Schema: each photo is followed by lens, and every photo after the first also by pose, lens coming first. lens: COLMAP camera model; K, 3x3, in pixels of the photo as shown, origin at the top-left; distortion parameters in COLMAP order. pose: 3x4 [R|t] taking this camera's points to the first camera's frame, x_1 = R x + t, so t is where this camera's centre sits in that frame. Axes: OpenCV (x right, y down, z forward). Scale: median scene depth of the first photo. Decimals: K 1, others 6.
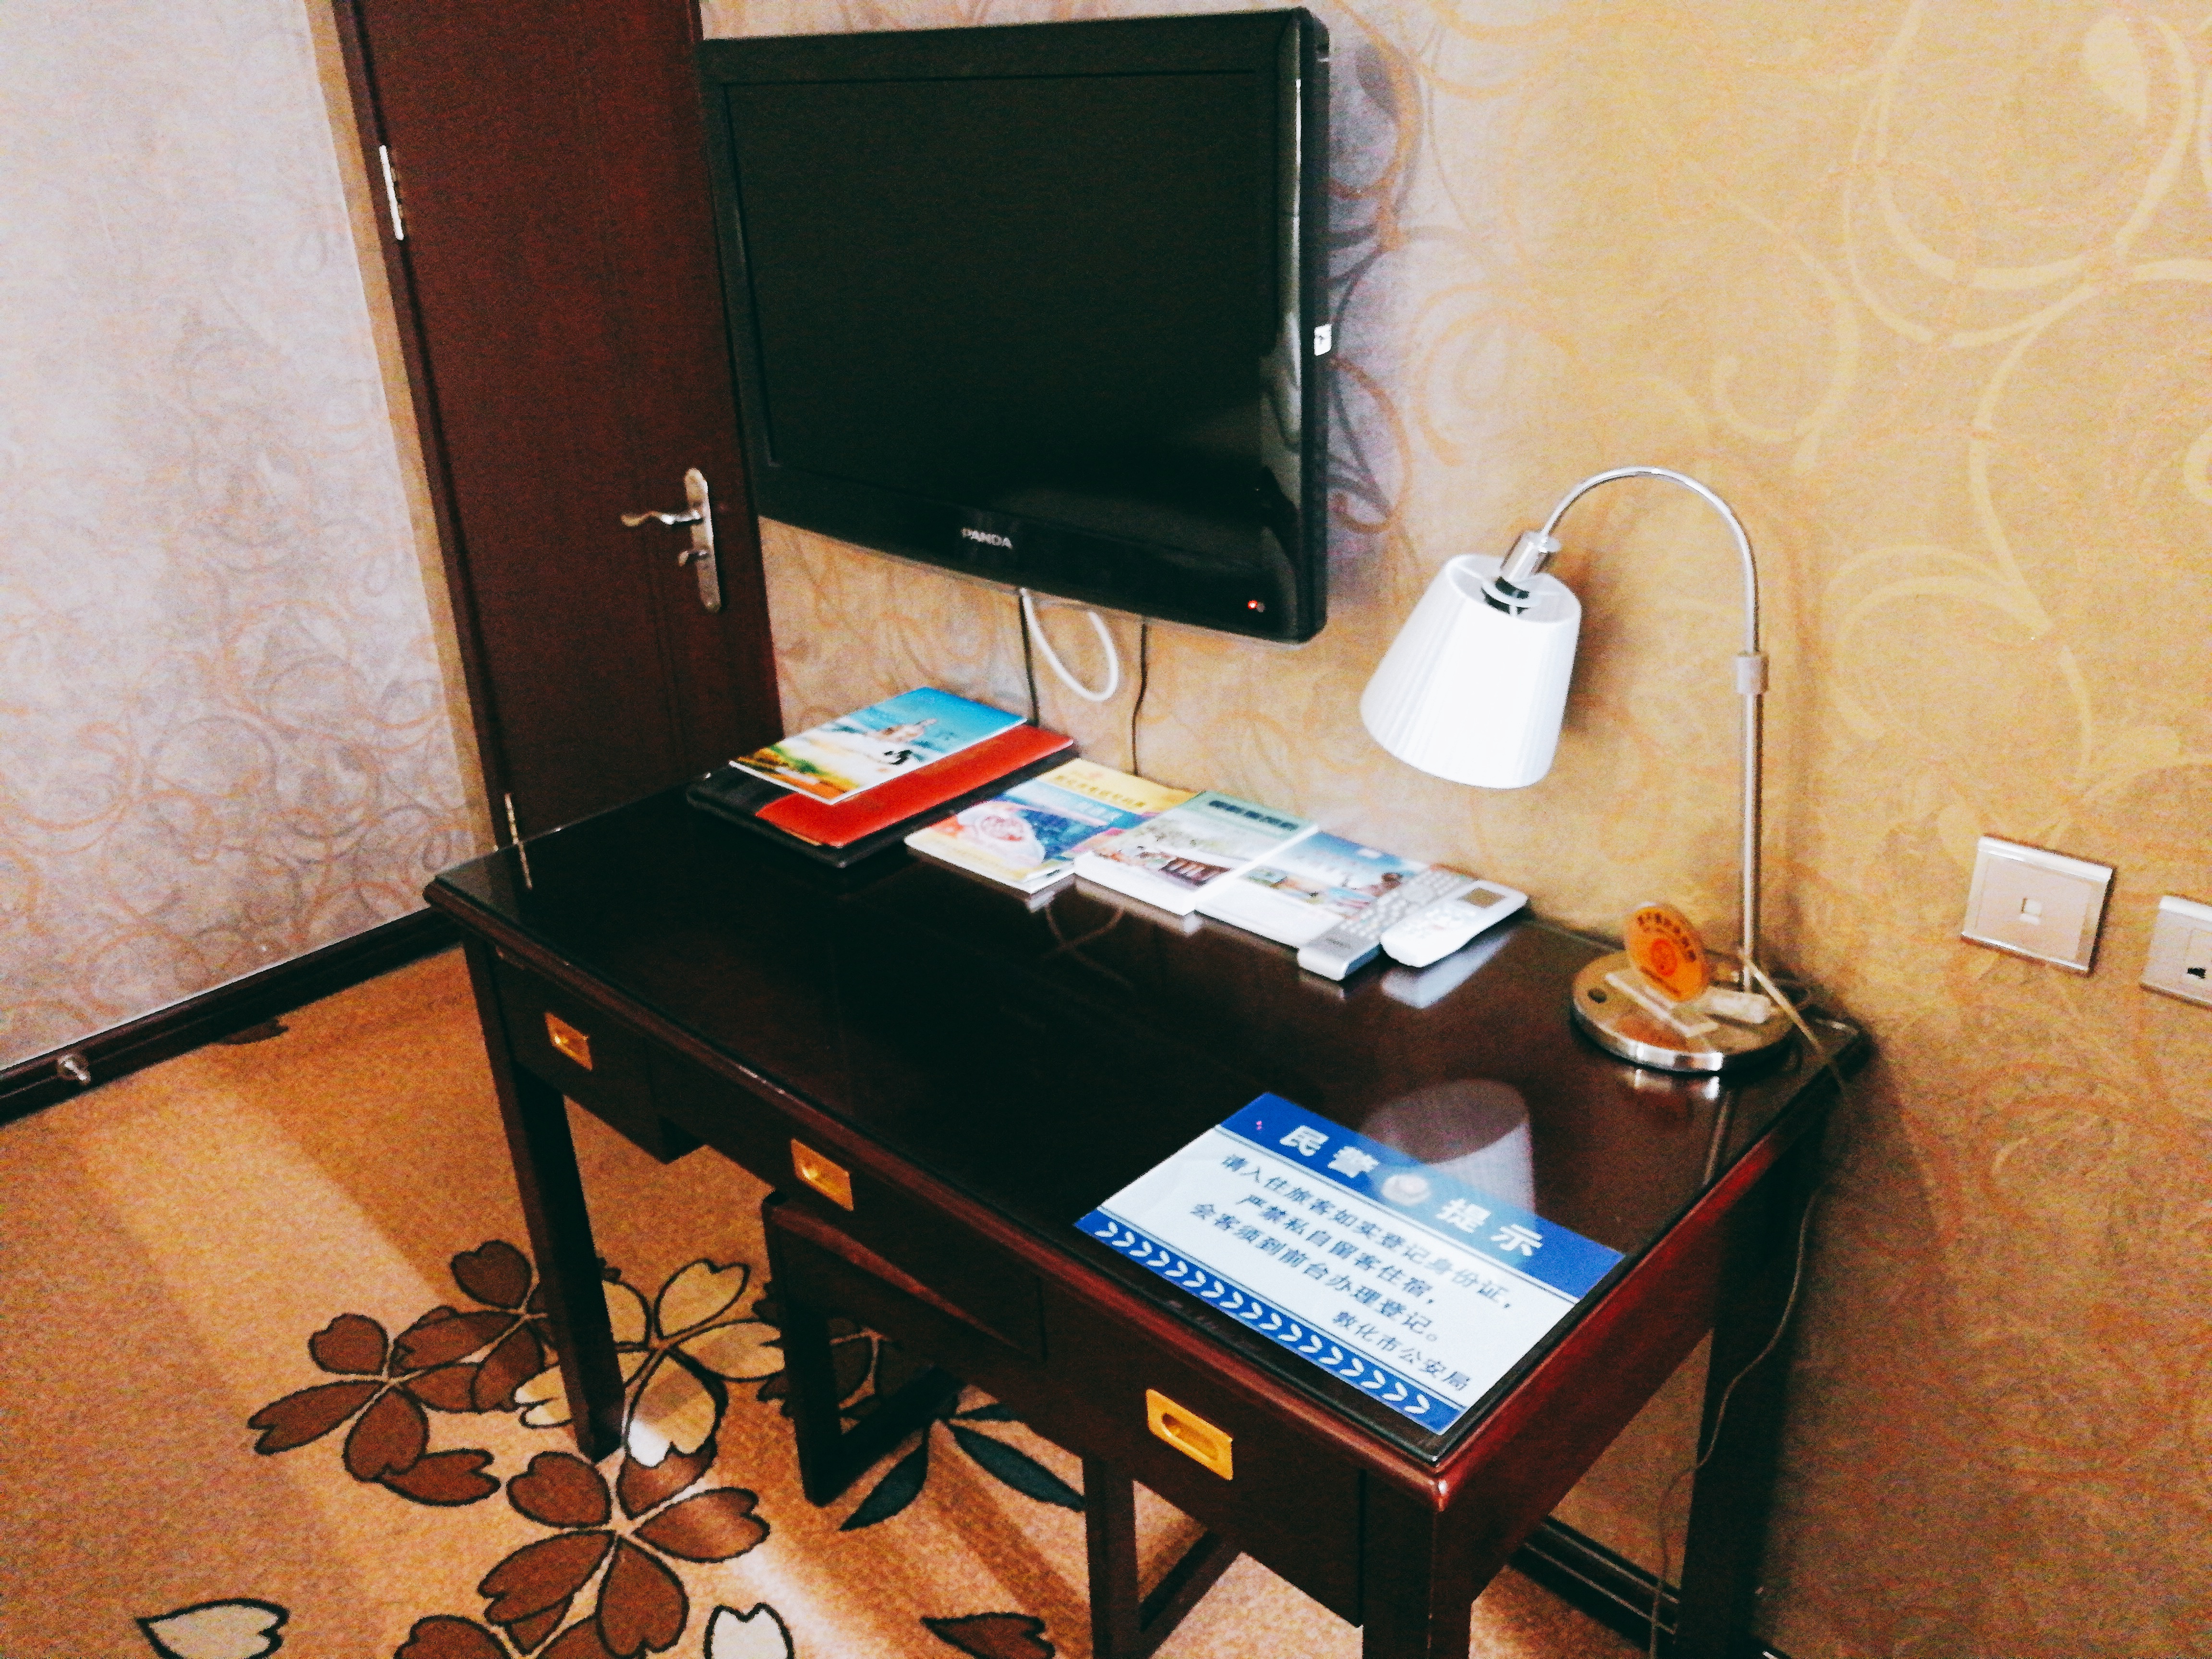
lens RADIAL K [[1788.0, 0, 1112.6], [0, 1788.0, 895.5], [0, 0, 1]] dist [-0.000439, 0.001377]
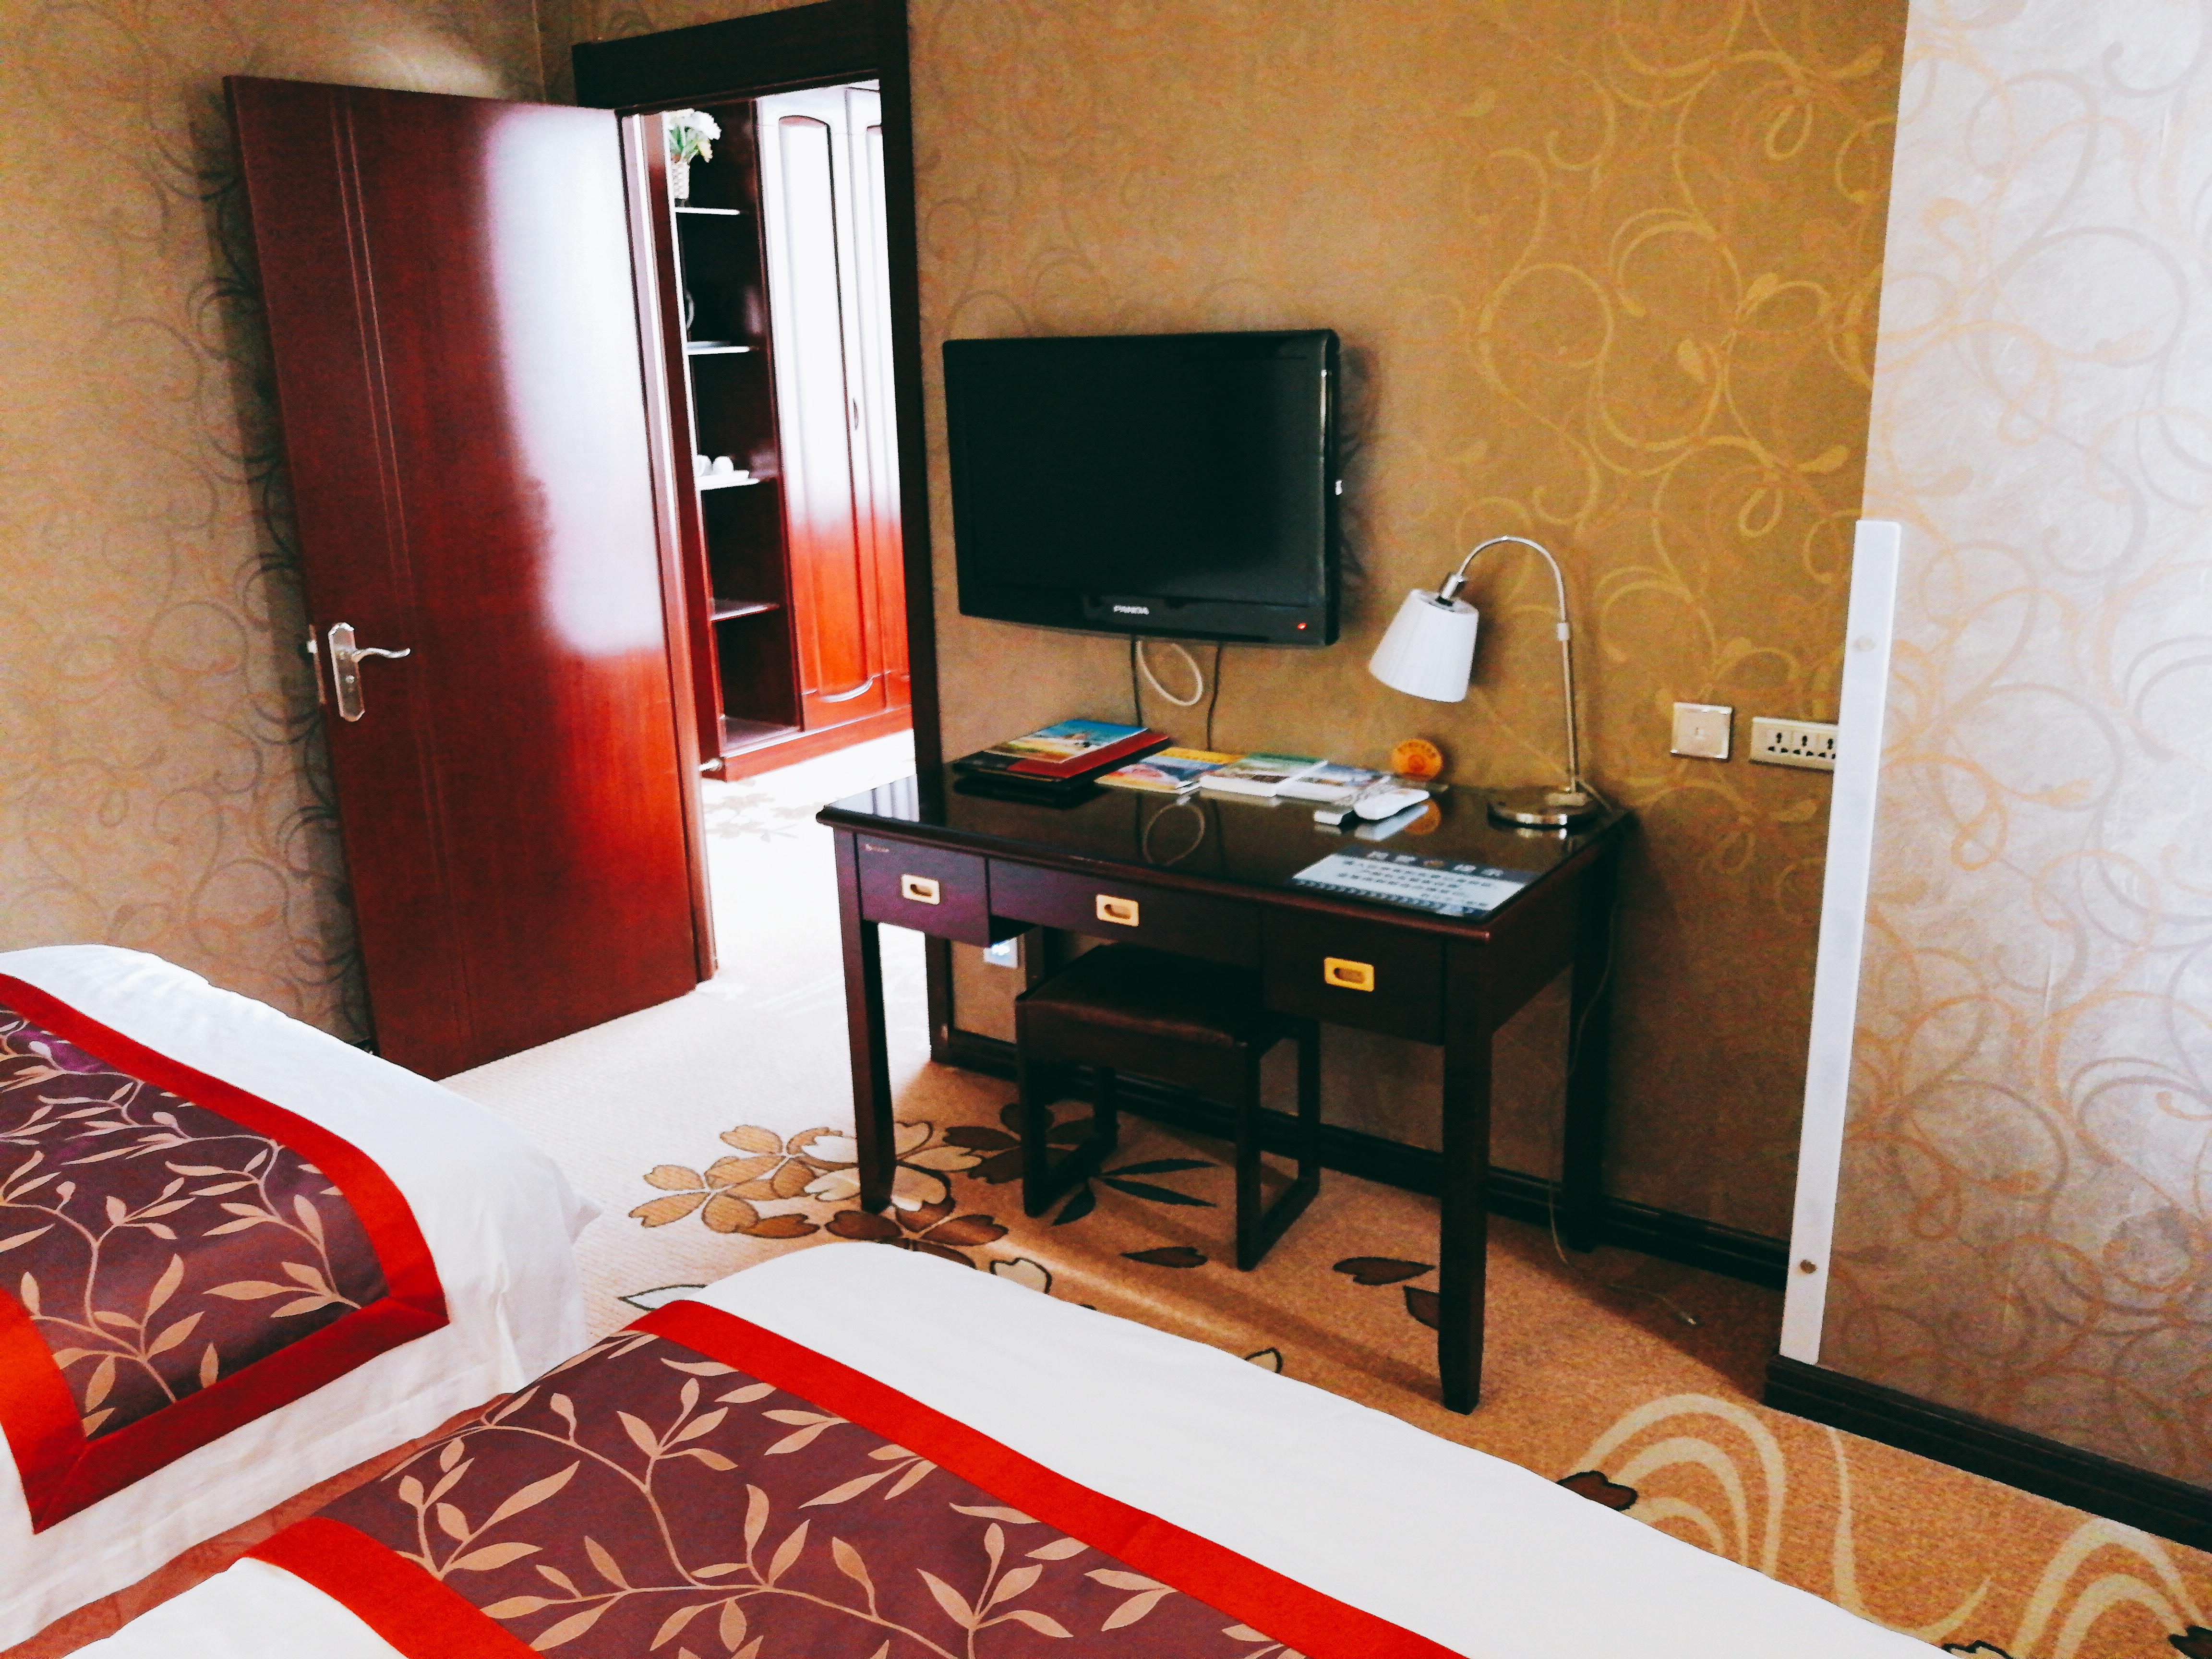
lens RADIAL K [[1788.0, 0, 1112.6], [0, 1788.0, 895.5], [0, 0, 1]] dist [-0.000439, 0.001377]
pose [[0.991369, -0.044550, 0.123296, -0.397980], [0.059490, 0.990957, -0.120273, 0.363792], [-0.116822, 0.126569, 0.985055, -0.874125]]
